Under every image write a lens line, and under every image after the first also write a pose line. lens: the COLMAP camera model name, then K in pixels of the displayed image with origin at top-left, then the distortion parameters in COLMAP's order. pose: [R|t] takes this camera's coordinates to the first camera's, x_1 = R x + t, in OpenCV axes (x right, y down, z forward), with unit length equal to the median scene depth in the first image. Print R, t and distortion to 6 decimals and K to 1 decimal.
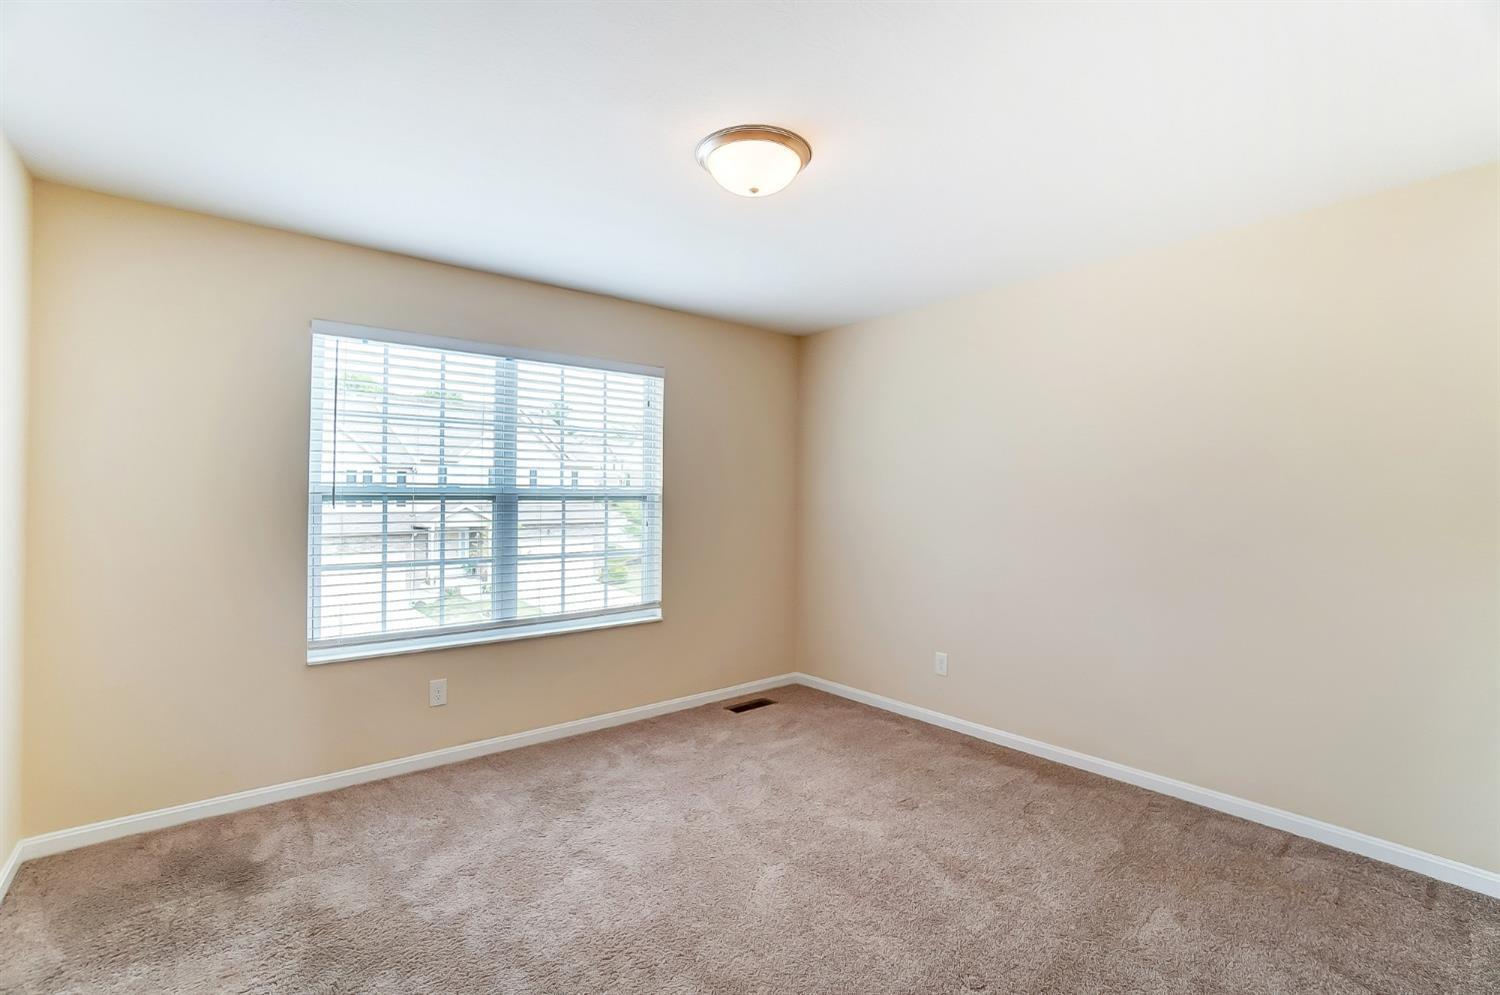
lens RADIAL K [[667.3, 0, 759.6], [0, 667.3, 498.9], [0, 0, 1]] dist [-0.049635, 0.011518]
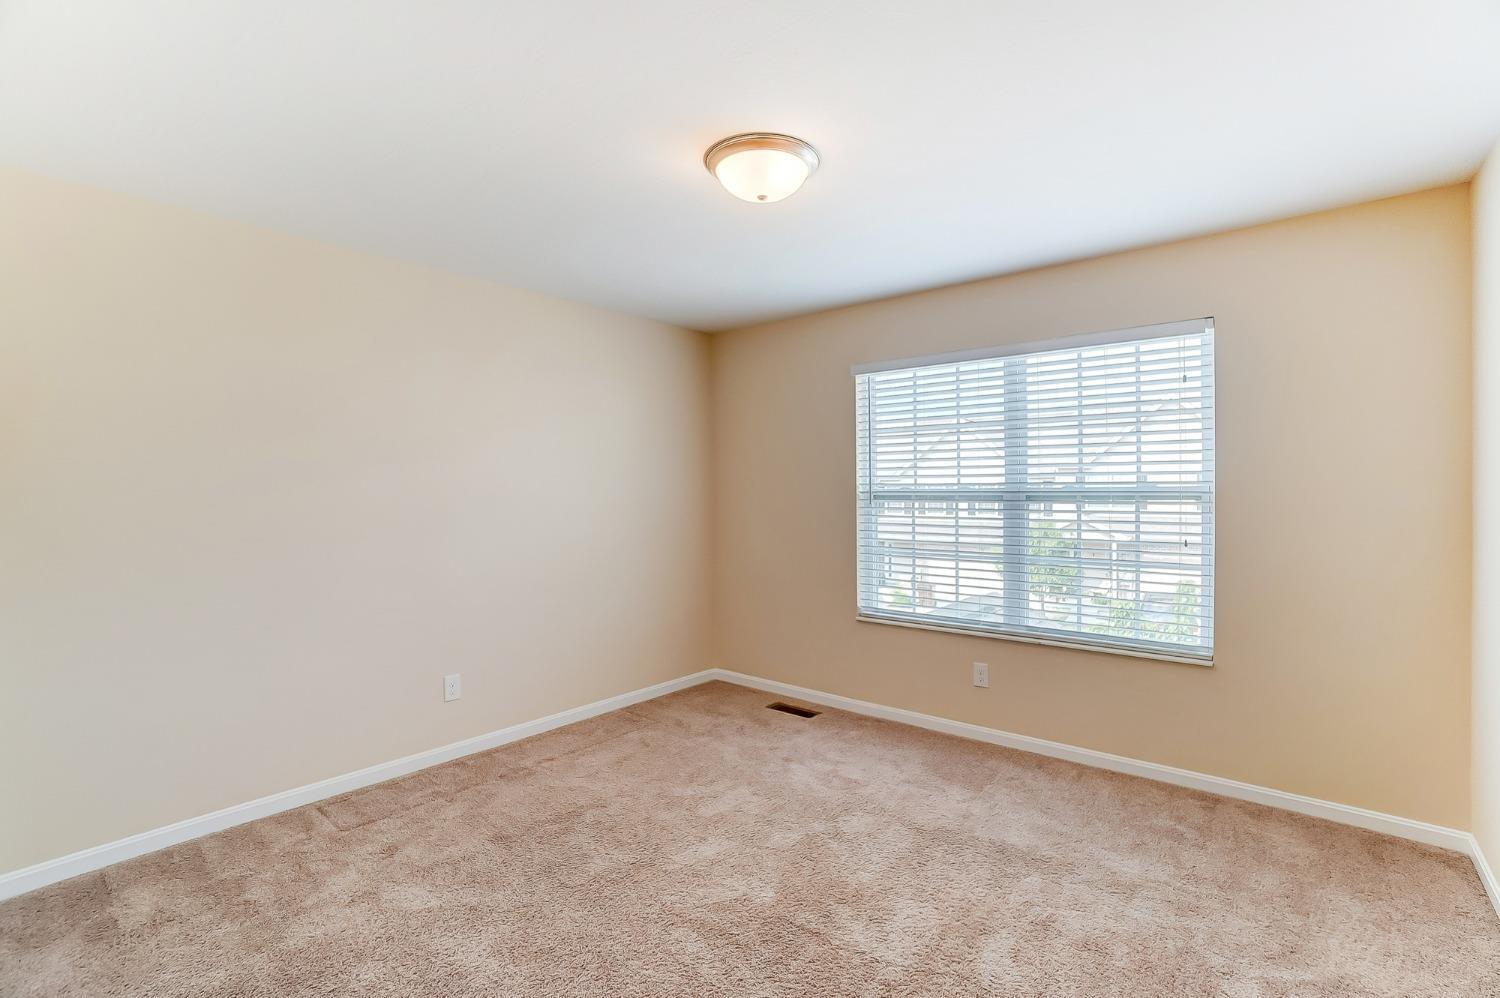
lens RADIAL K [[667.3, 0, 751.0], [0, 667.3, 502.6], [0, 0, 1]] dist [-0.049635, 0.011518]
pose [[0.211312, 0.007986, -0.977386, 0.516289], [0.001628, 0.999962, 0.008522, -0.002343], [0.977417, -0.003392, 0.211291, 0.405545]]
